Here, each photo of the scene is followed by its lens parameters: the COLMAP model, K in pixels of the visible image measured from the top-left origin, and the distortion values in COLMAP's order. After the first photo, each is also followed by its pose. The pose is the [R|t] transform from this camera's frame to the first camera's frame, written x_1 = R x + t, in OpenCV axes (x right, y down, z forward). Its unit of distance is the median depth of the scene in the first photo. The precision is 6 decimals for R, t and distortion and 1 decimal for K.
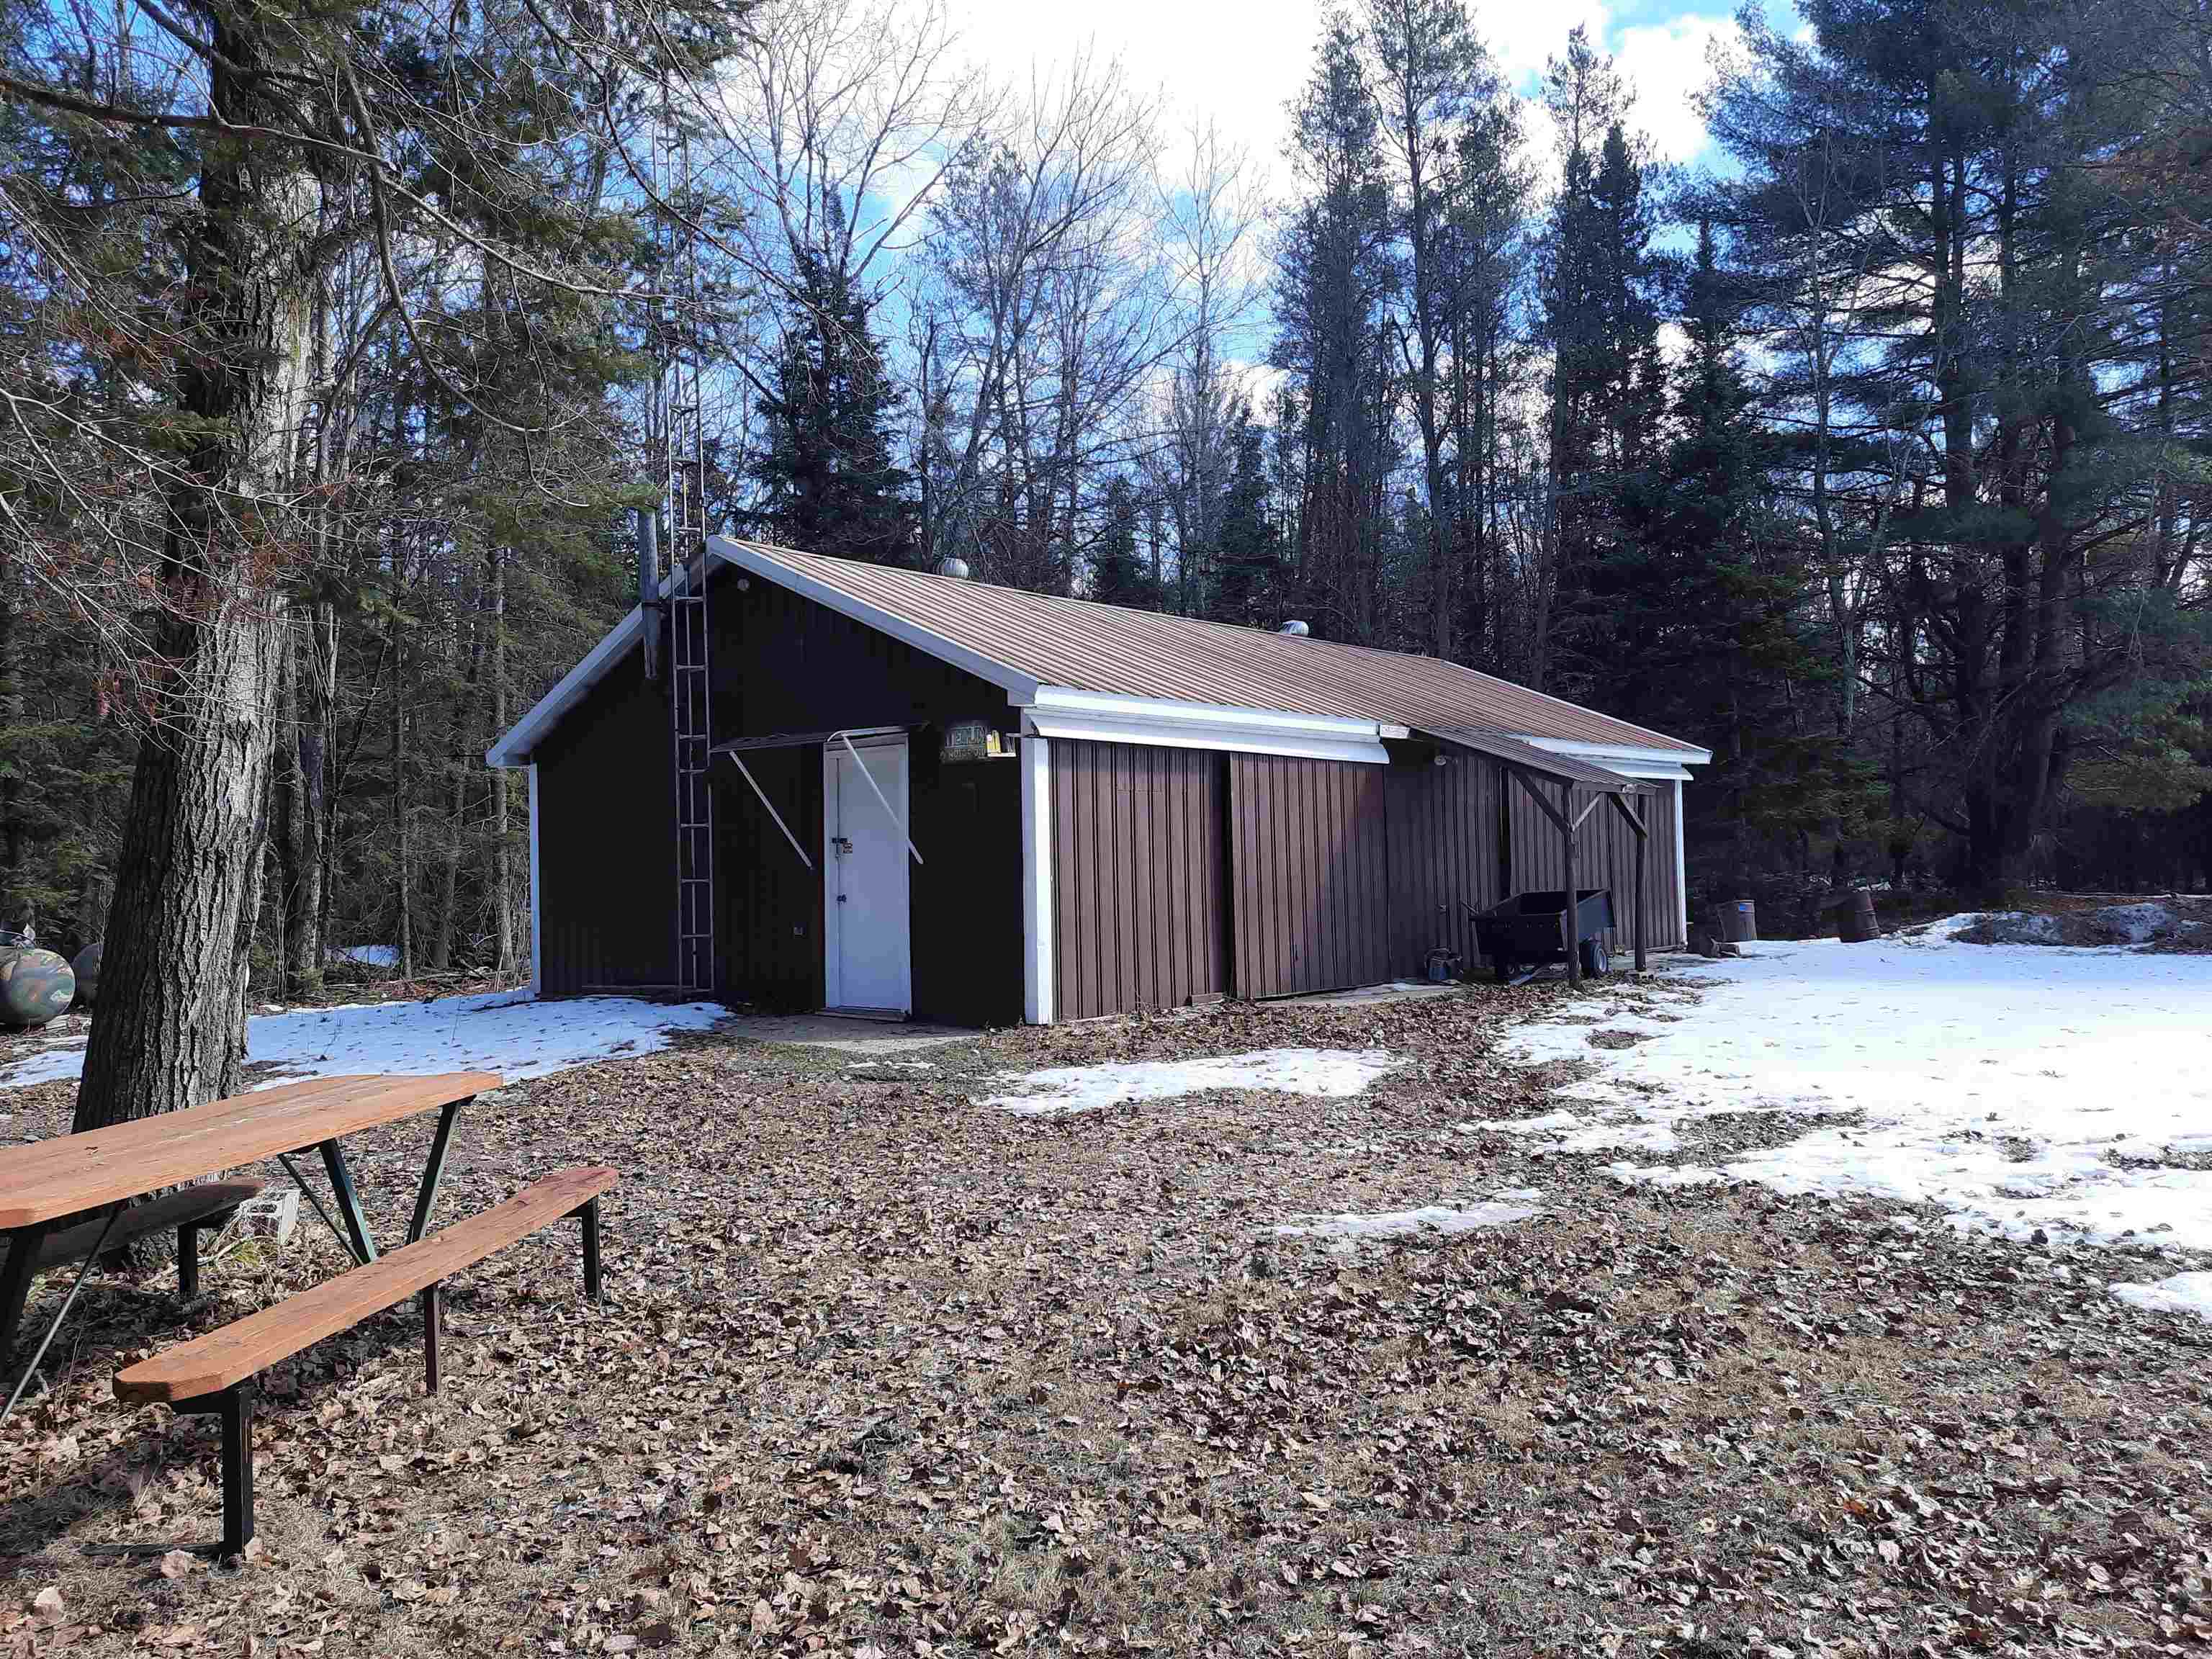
lens RADIAL K [[1617.5, 0, 1106.0], [0, 1617.5, 829.5], [0, 0, 1]] dist [0.049627, -0.001218]
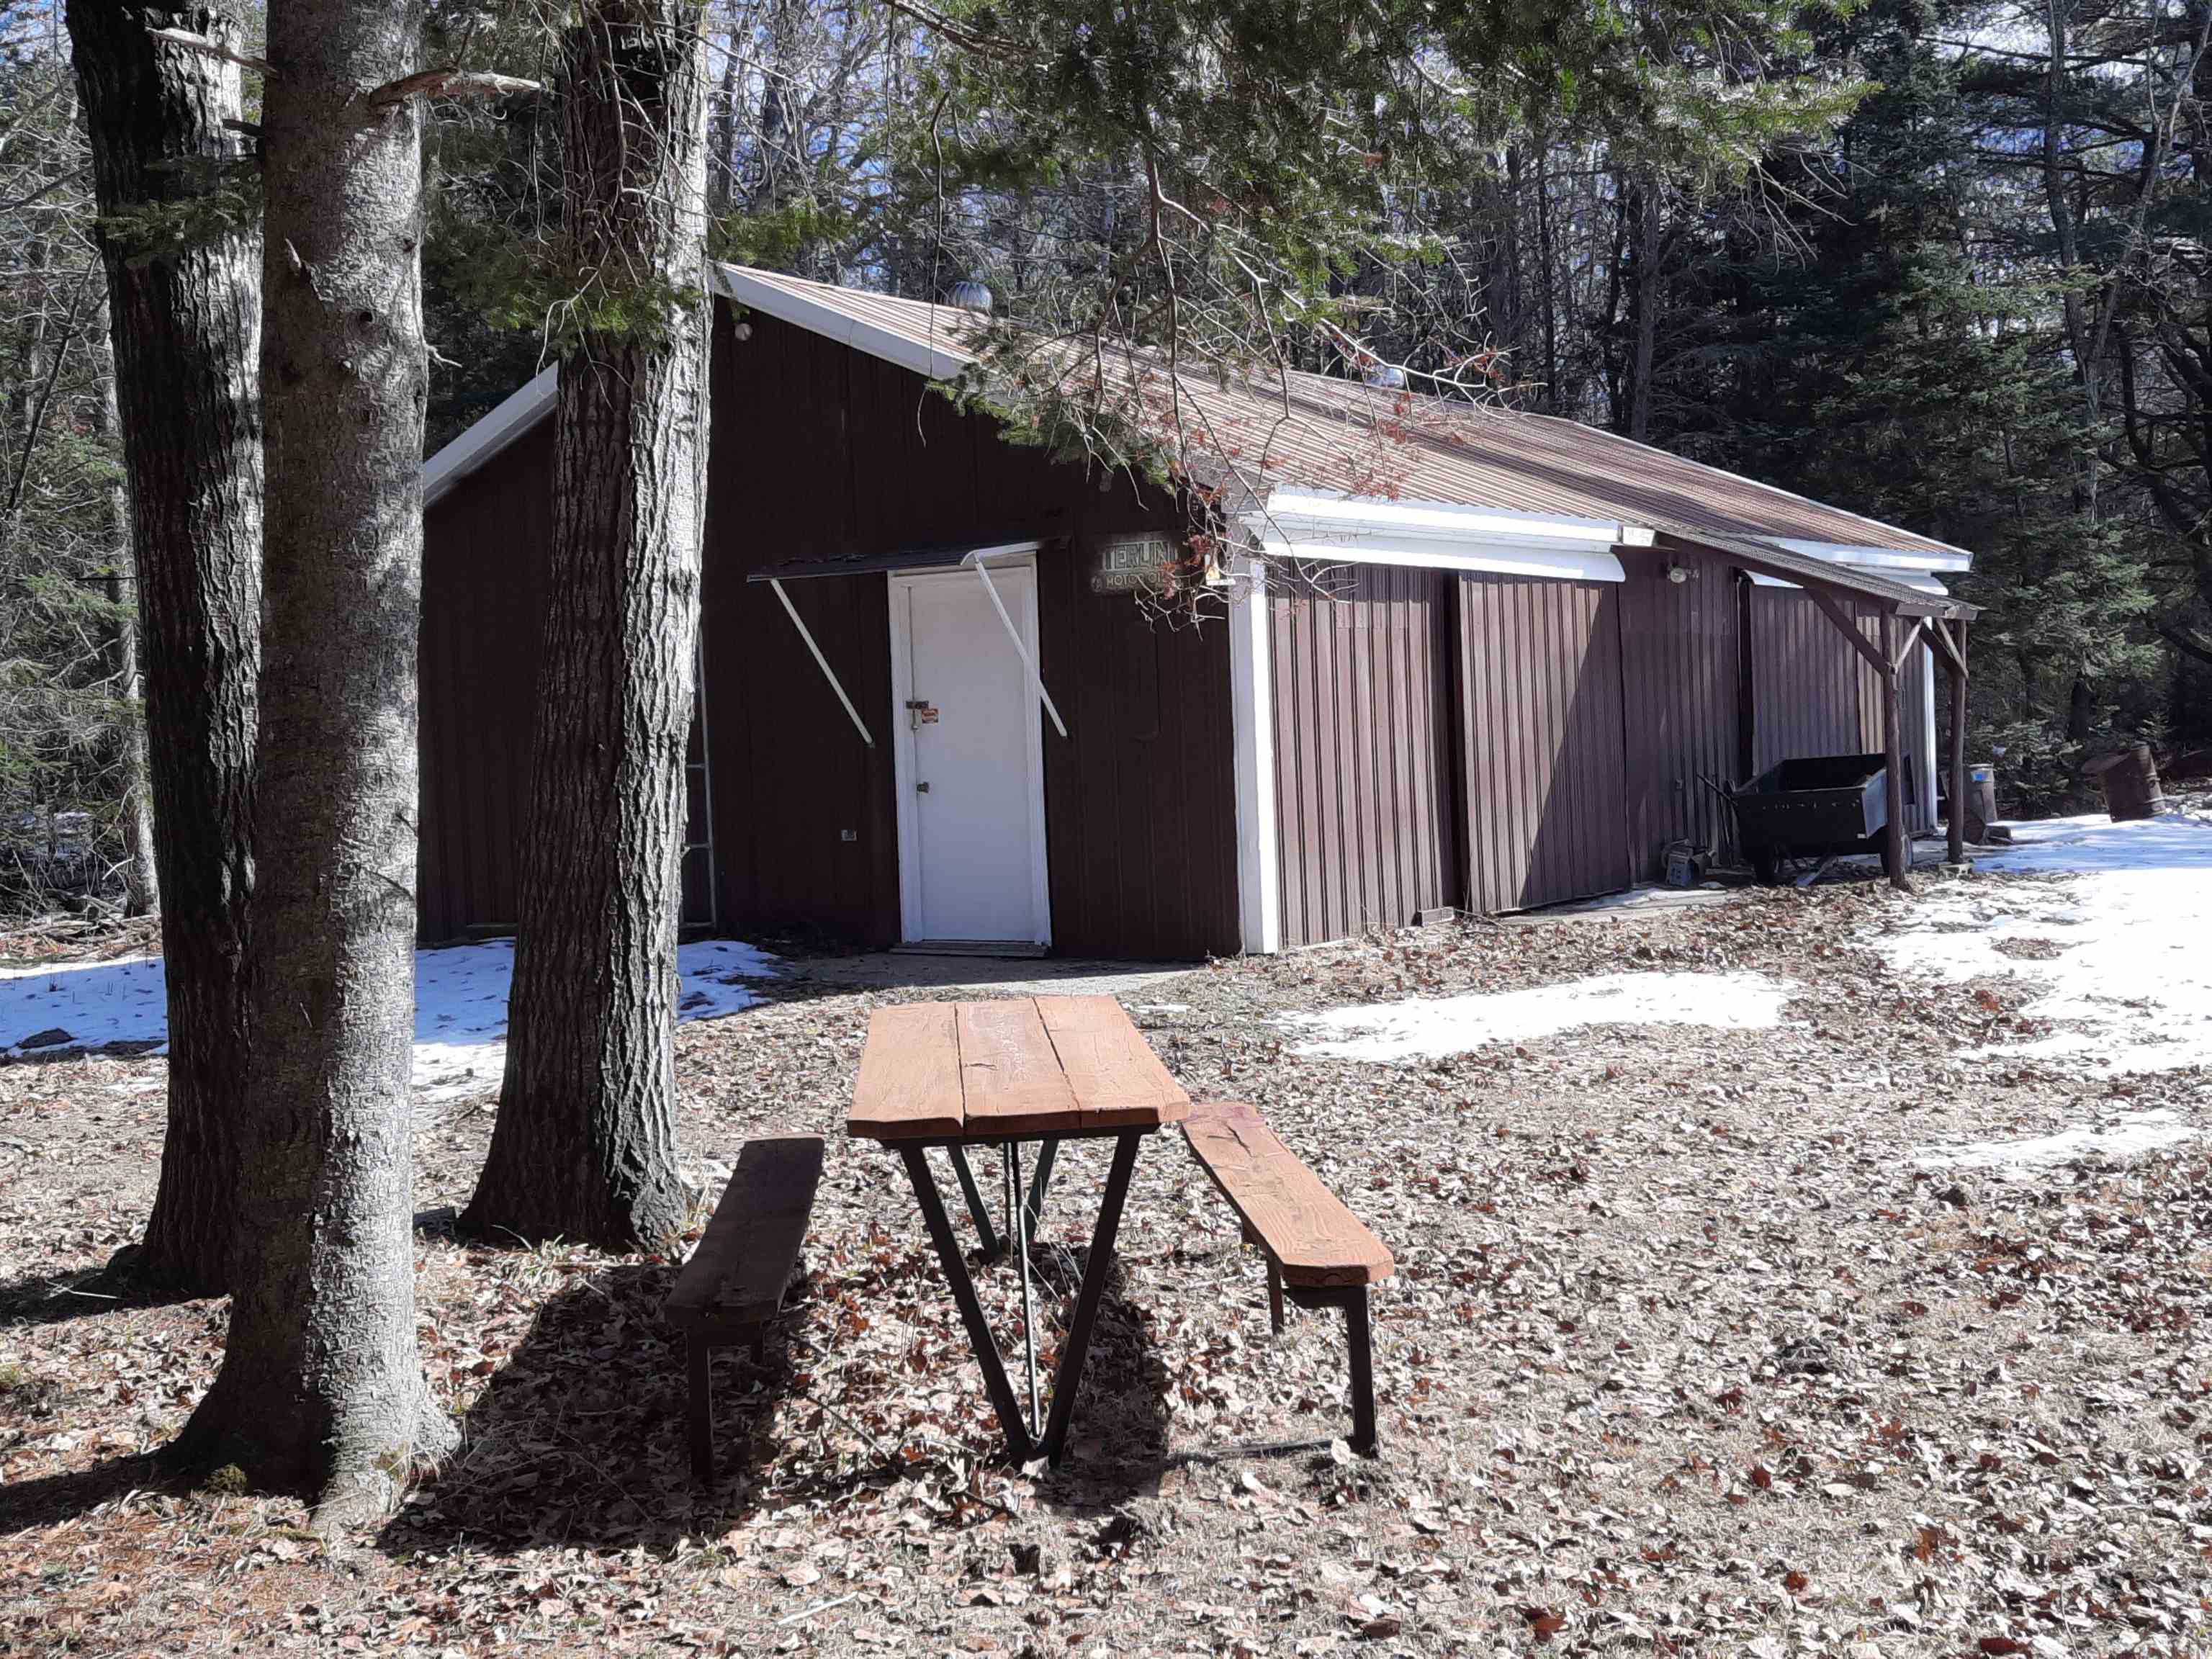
lens RADIAL K [[2653.3, 0, 1106.0], [0, 2653.3, 829.5], [0, 0, 1]] dist [0.068762, -0.014316]
pose [[0.990153, -0.024738, 0.137784, -0.268429], [0.016539, 0.998041, 0.060338, -0.008047], [-0.139007, -0.057465, 0.988623, -0.160762]]
